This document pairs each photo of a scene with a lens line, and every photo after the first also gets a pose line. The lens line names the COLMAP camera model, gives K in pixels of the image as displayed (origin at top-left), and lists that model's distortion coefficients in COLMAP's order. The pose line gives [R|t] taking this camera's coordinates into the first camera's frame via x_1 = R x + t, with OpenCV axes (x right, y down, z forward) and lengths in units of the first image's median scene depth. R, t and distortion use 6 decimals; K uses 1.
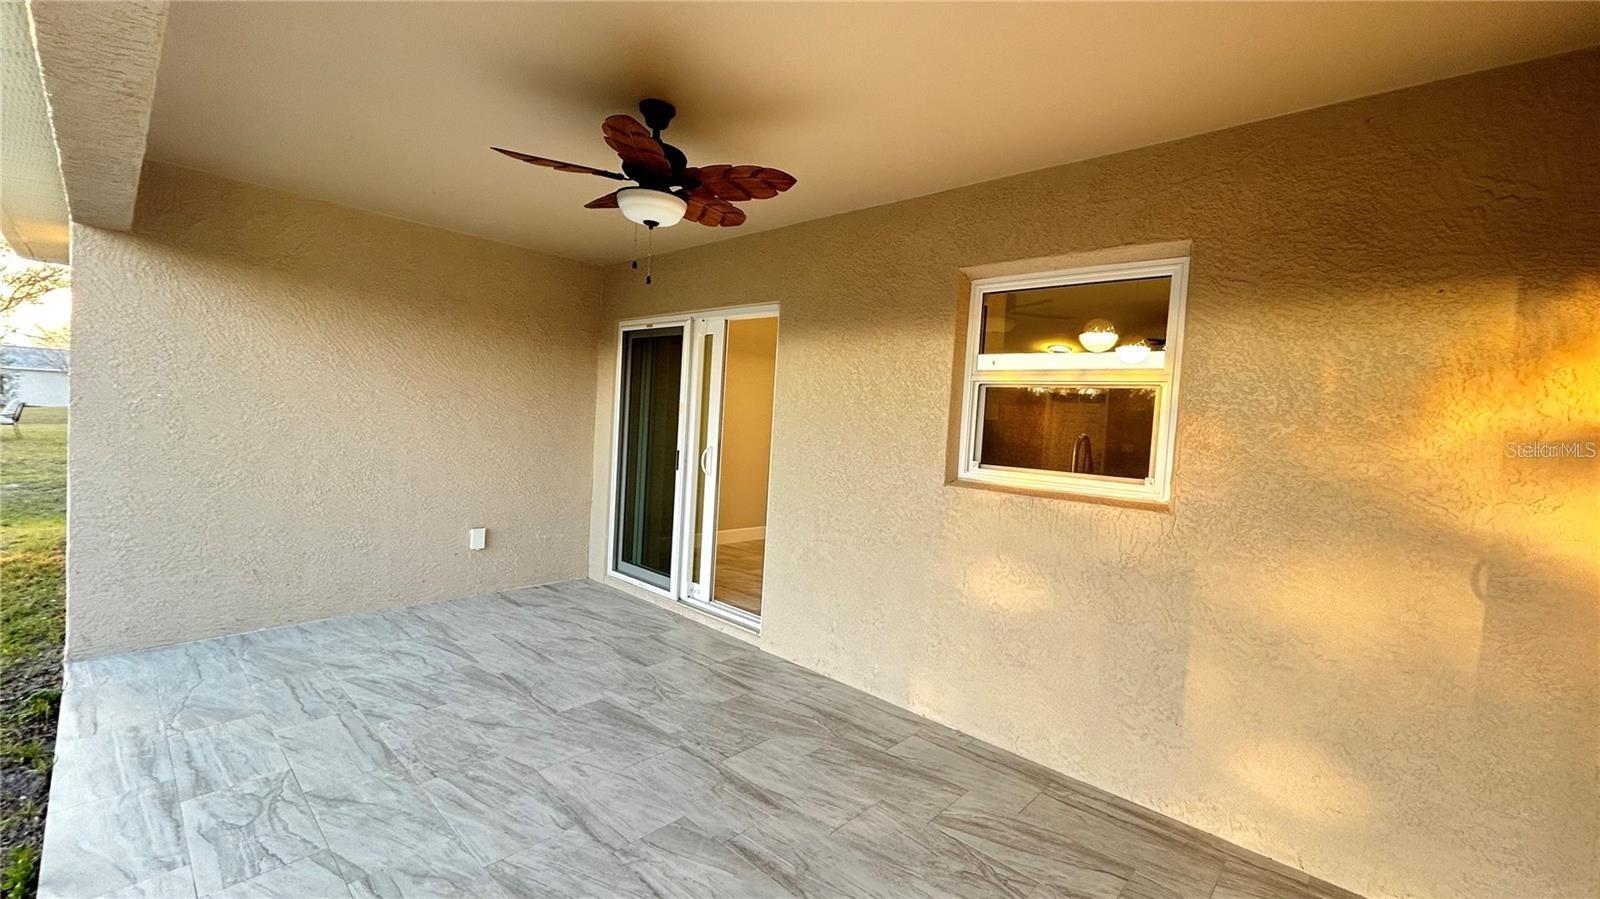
lens RADIAL K [[650.7, 0, 801.2], [0, 650.7, 448.4], [0, 0, 1]] dist [-0.000494, 0.001047]
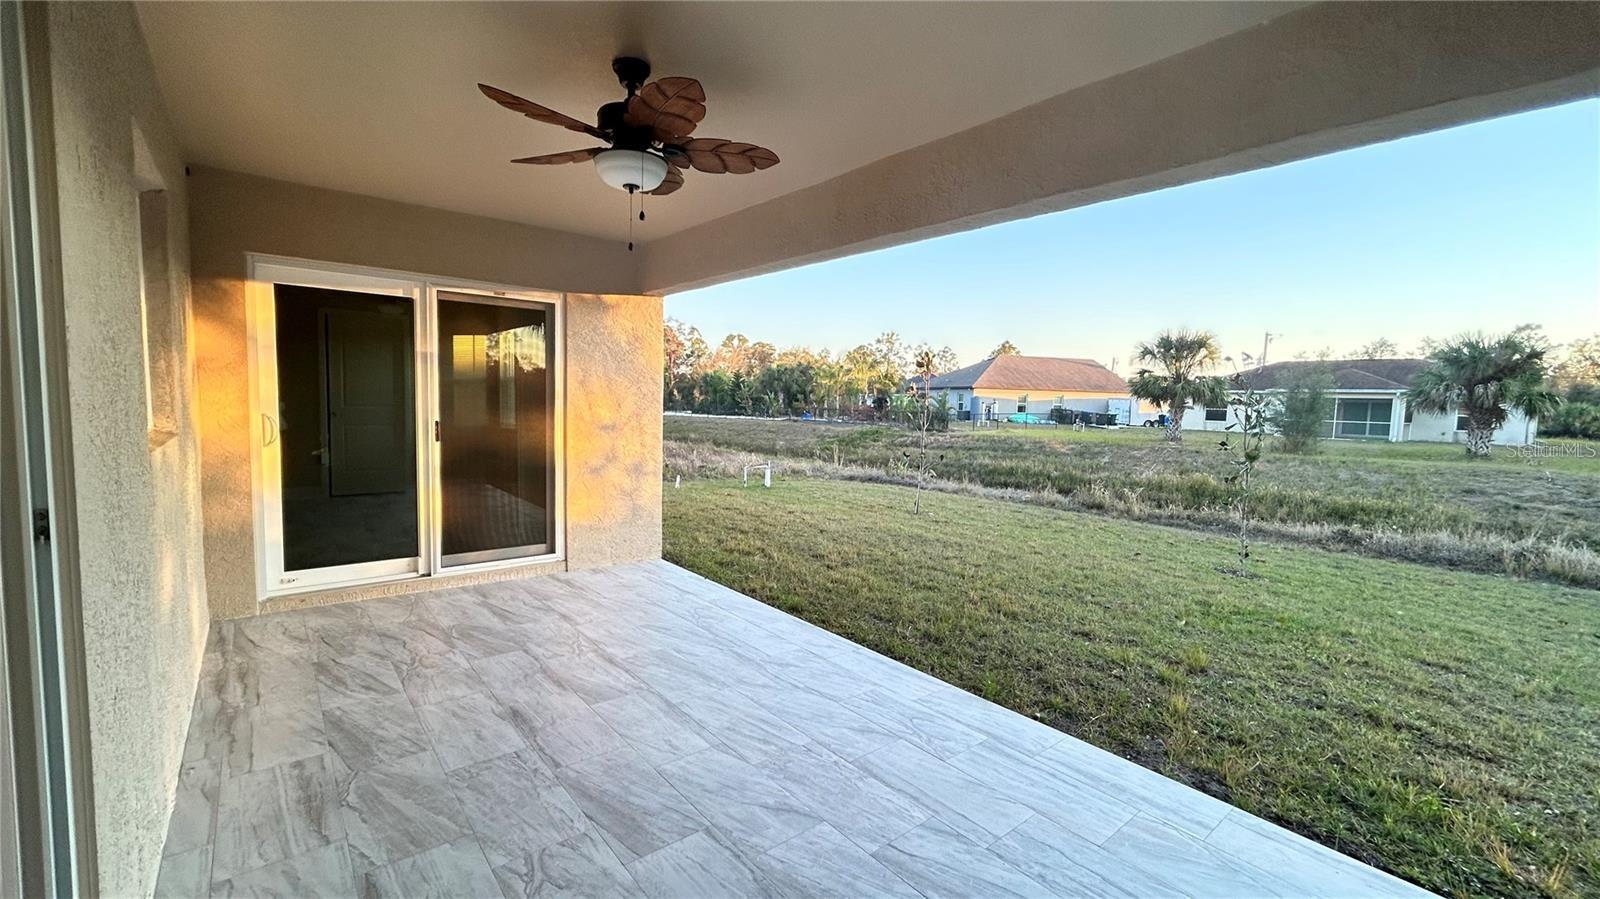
lens RADIAL K [[650.7, 0, 801.2], [0, 650.7, 448.4], [0, 0, 1]] dist [-0.000494, 0.001047]
pose [[-0.988453, -0.094355, 0.118568, -0.558001], [-0.079392, 0.988958, 0.125136, -0.092030], [-0.129066, 0.114278, -0.985029, 1.737189]]
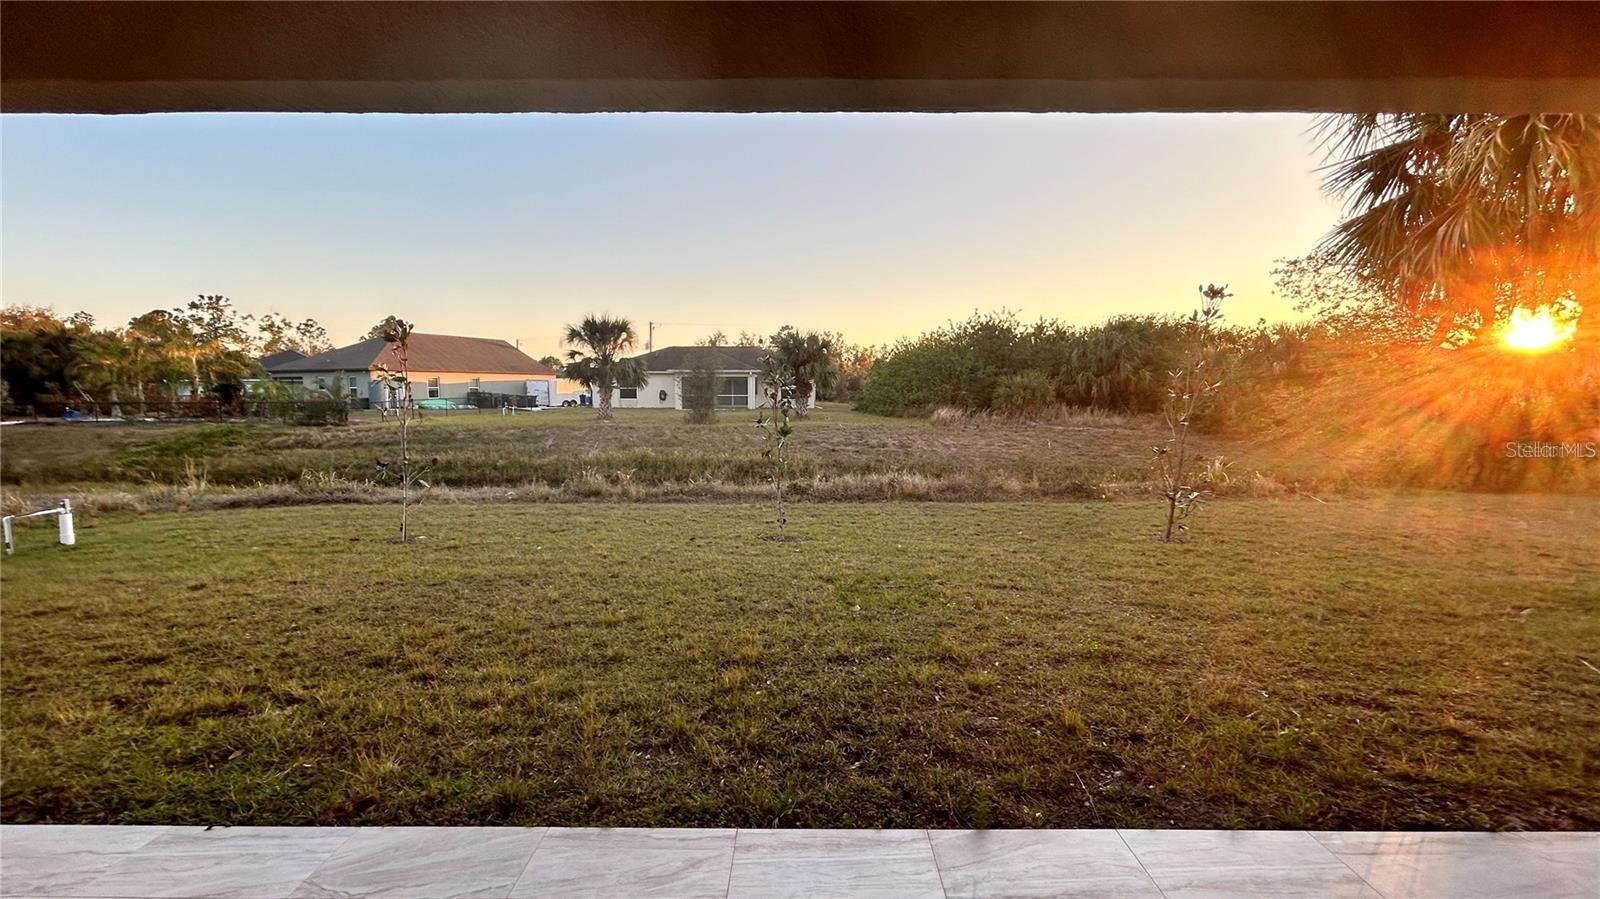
lens RADIAL K [[650.7, 0, 801.2], [0, 650.7, 448.4], [0, 0, 1]] dist [-0.000494, 0.001047]
pose [[-0.735749, 0.002884, -0.677248, -0.128848], [-0.072350, 0.993934, 0.082832, -0.039582], [0.673379, 0.109943, -0.731077, 1.028713]]
